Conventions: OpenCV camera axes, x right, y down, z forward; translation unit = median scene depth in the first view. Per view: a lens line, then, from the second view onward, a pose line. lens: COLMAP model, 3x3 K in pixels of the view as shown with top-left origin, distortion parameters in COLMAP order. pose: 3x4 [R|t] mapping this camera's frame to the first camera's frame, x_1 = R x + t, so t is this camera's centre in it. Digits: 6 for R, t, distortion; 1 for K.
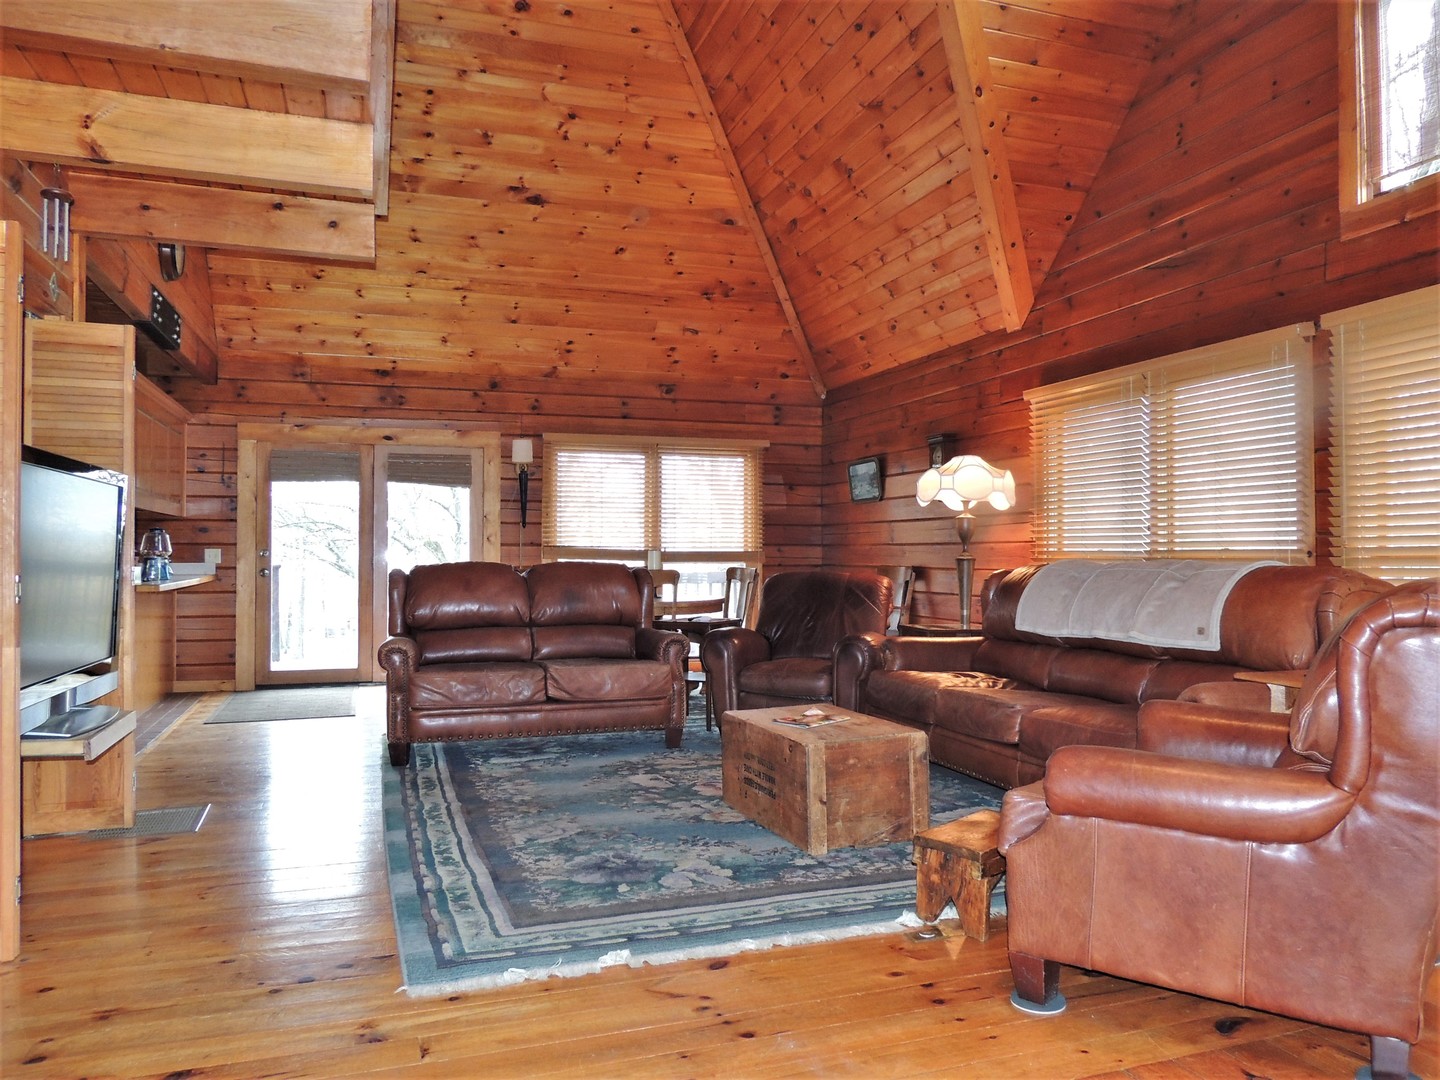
lens RADIAL K [[1018.3, 0, 720.8], [0, 1018.3, 539.8], [0, 0, 1]] dist [0.009962, 0.001086]
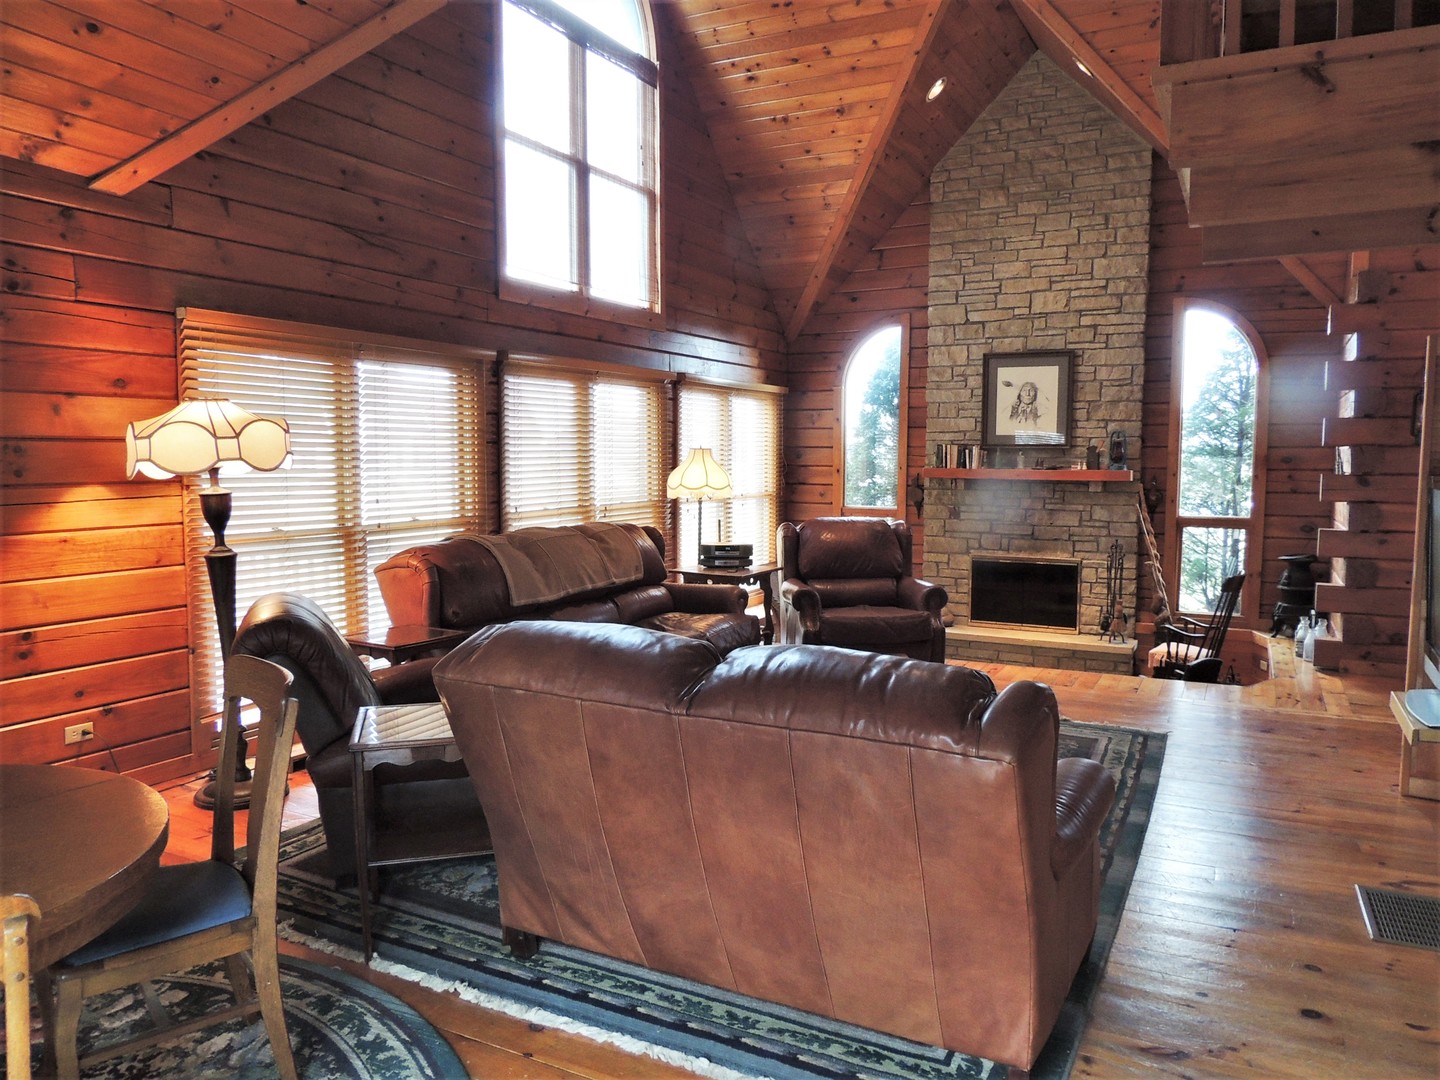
lens RADIAL K [[1018.3, 0, 720.8], [0, 1018.3, 538.2], [0, 0, 1]] dist [0.009962, 0.001086]
pose [[-0.685598, -0.058078, 0.725660, -0.974807], [-0.007326, 0.997313, 0.072897, -0.093659], [-0.727944, 0.044662, -0.684181, 2.553317]]
